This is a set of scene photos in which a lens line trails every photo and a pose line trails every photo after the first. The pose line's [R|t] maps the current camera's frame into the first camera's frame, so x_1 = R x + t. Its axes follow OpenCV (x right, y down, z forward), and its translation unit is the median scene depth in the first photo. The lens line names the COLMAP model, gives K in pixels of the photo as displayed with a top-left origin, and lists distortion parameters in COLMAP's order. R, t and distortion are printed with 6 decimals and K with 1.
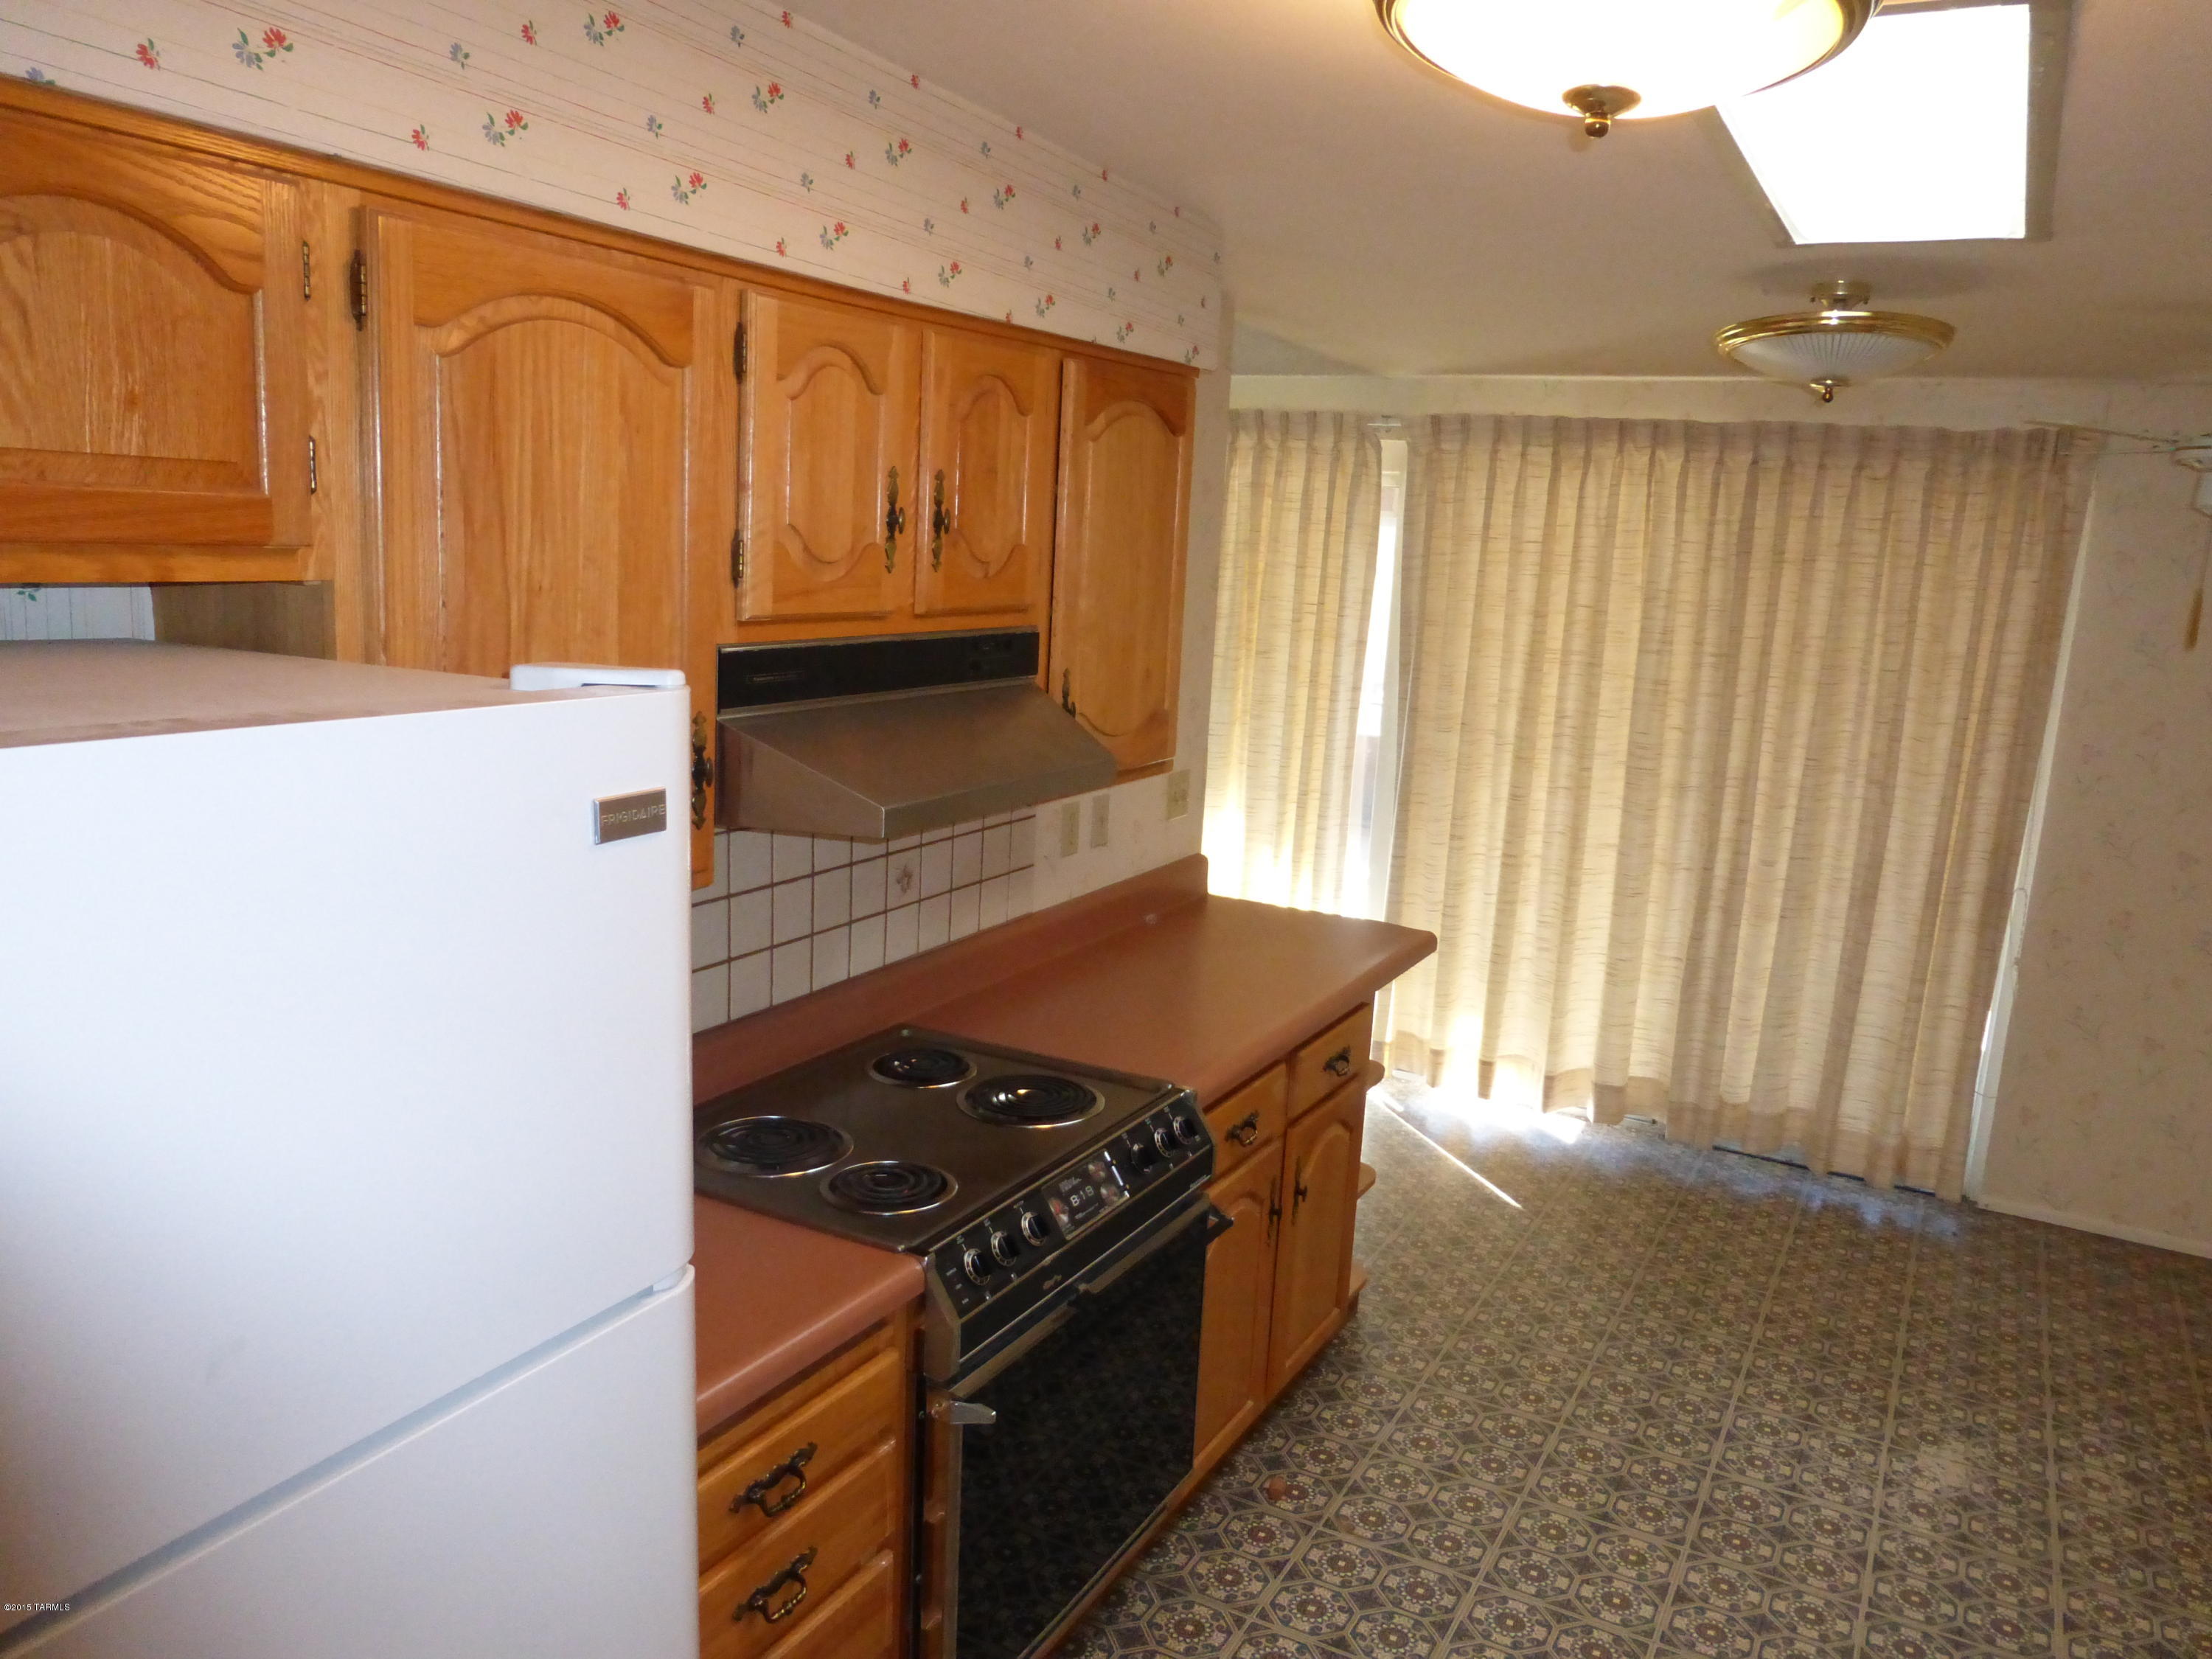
lens RADIAL K [[1630.2, 0, 1111.9], [0, 1630.2, 842.5], [0, 0, 1]] dist [-0.025907, 0.019921]
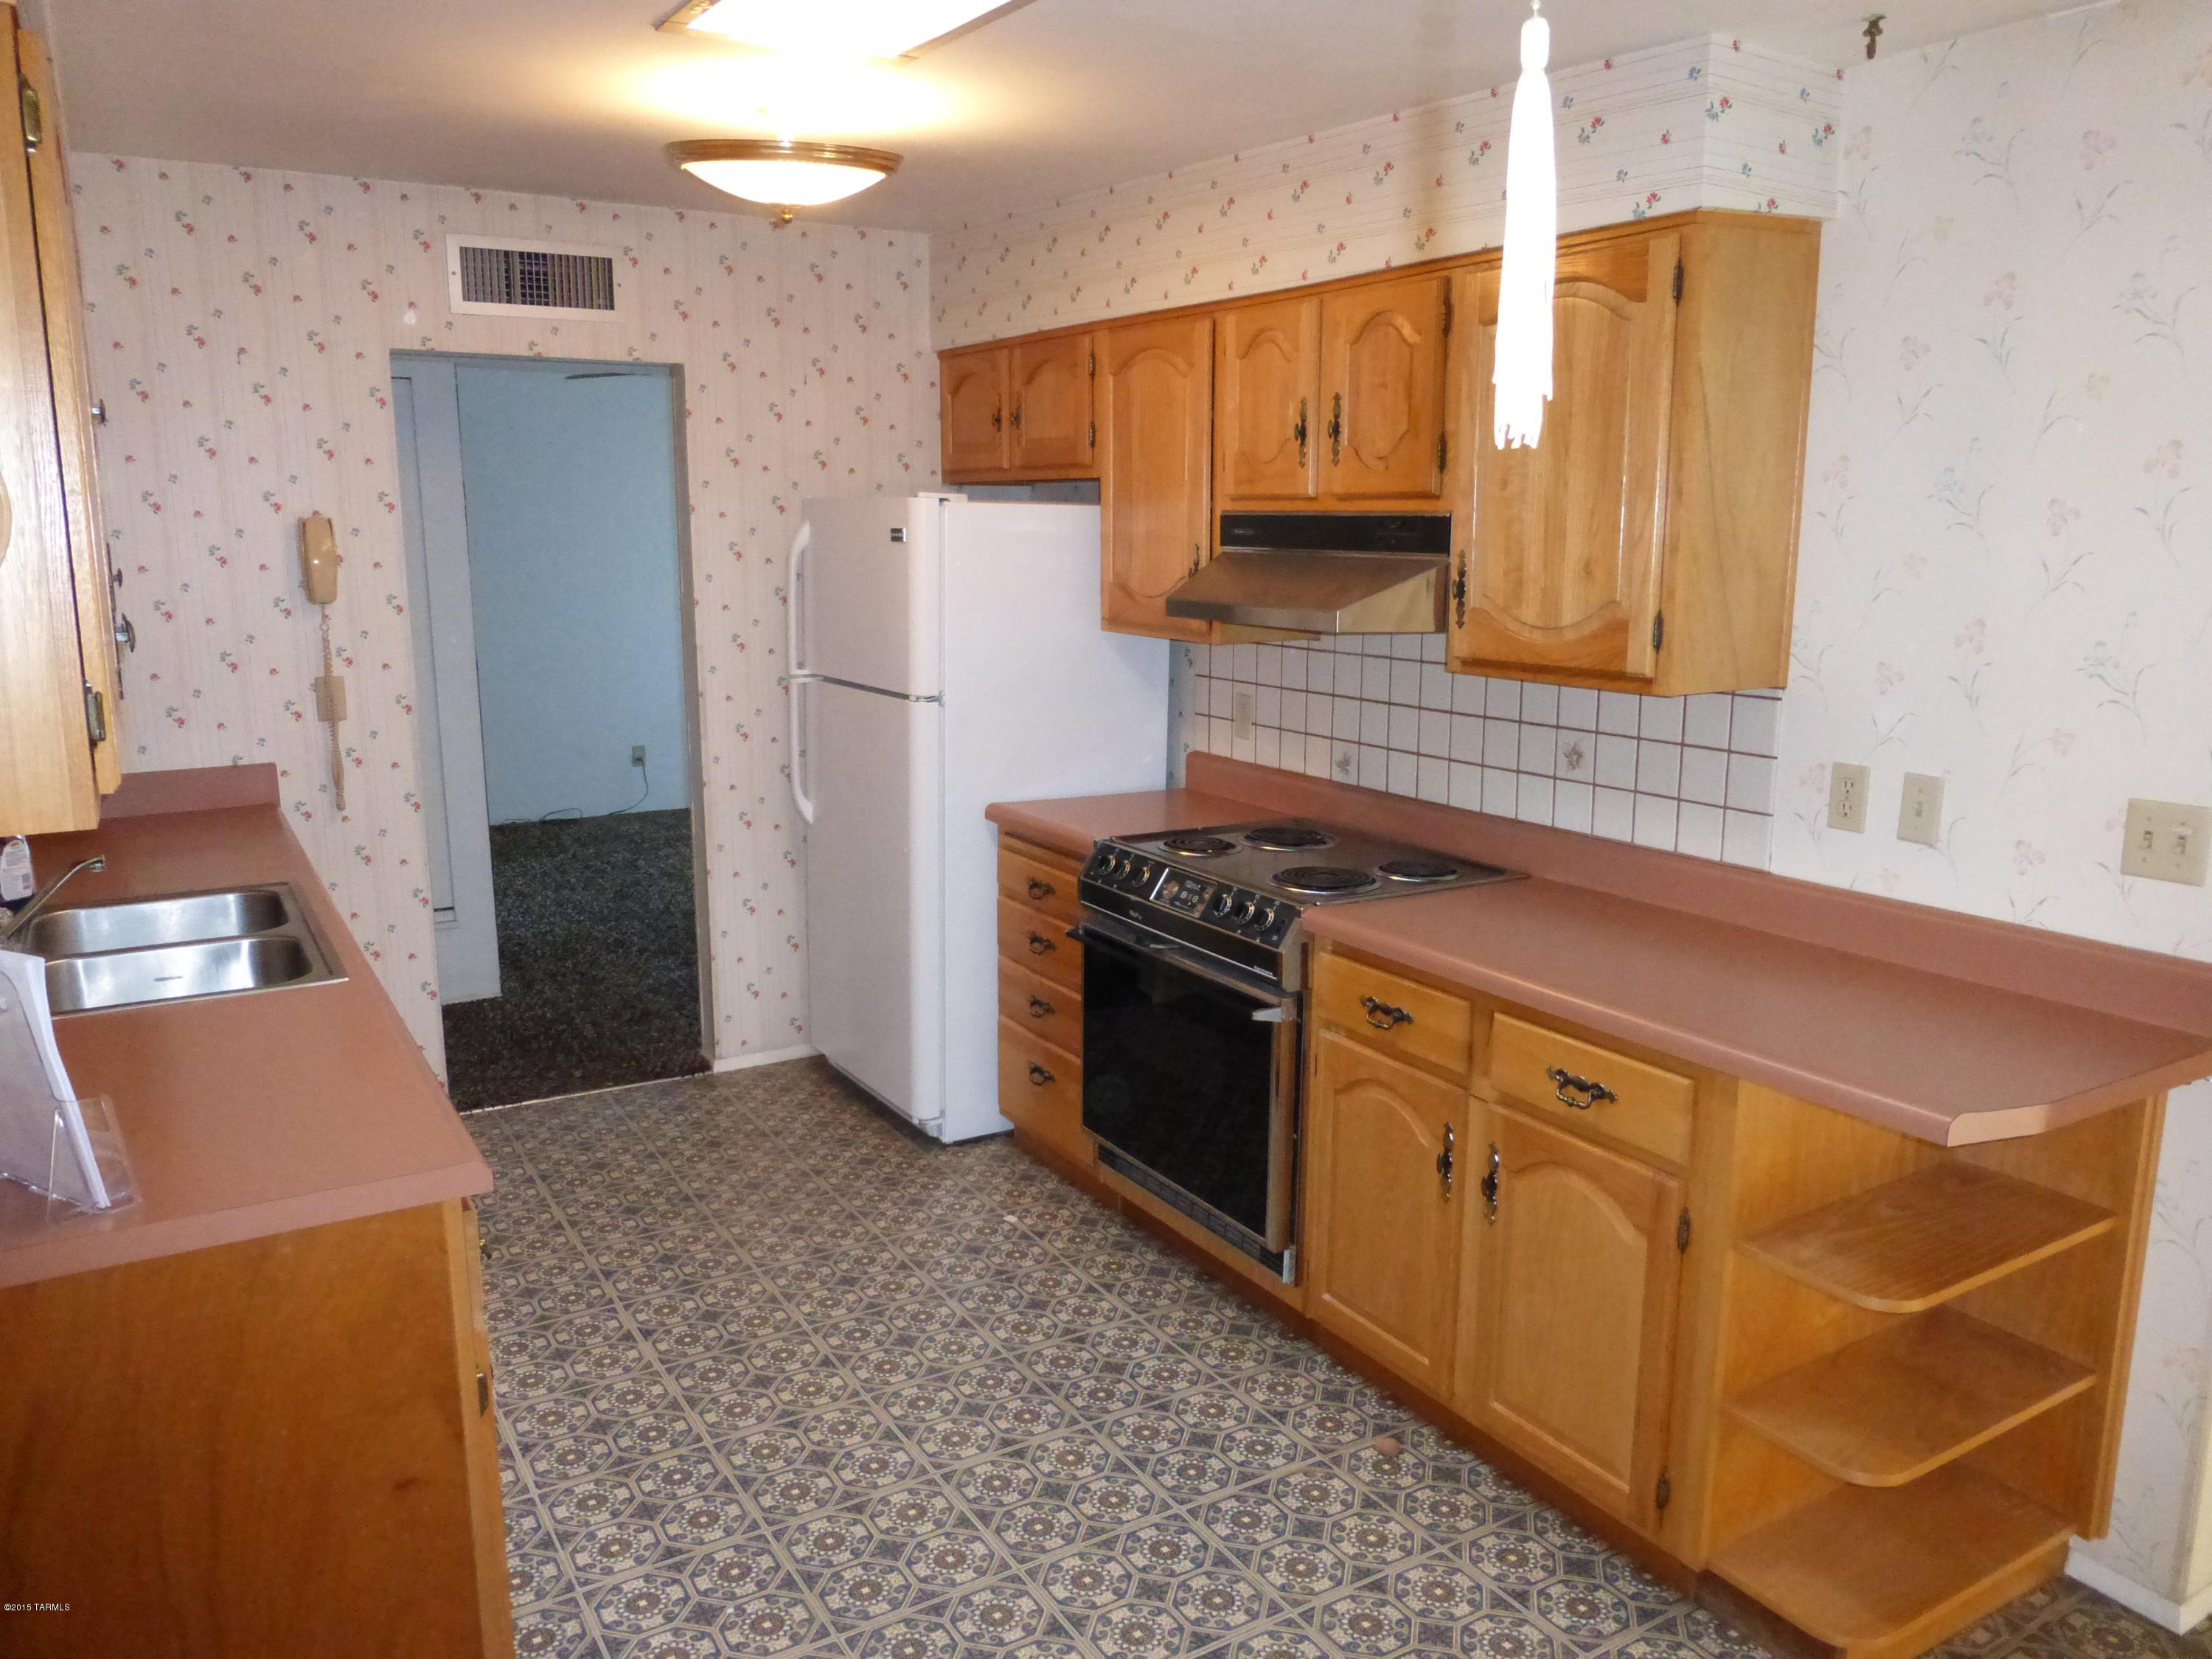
lens RADIAL K [[1630.2, 0, 1106.9], [0, 1630.2, 823.2], [0, 0, 1]] dist [-0.025907, 0.019921]
pose [[-0.493433, 0.108735, -0.862960, 0.741230], [-0.195744, 0.952821, 0.231982, -0.096108], [0.847471, 0.283387, -0.448870, 0.932930]]
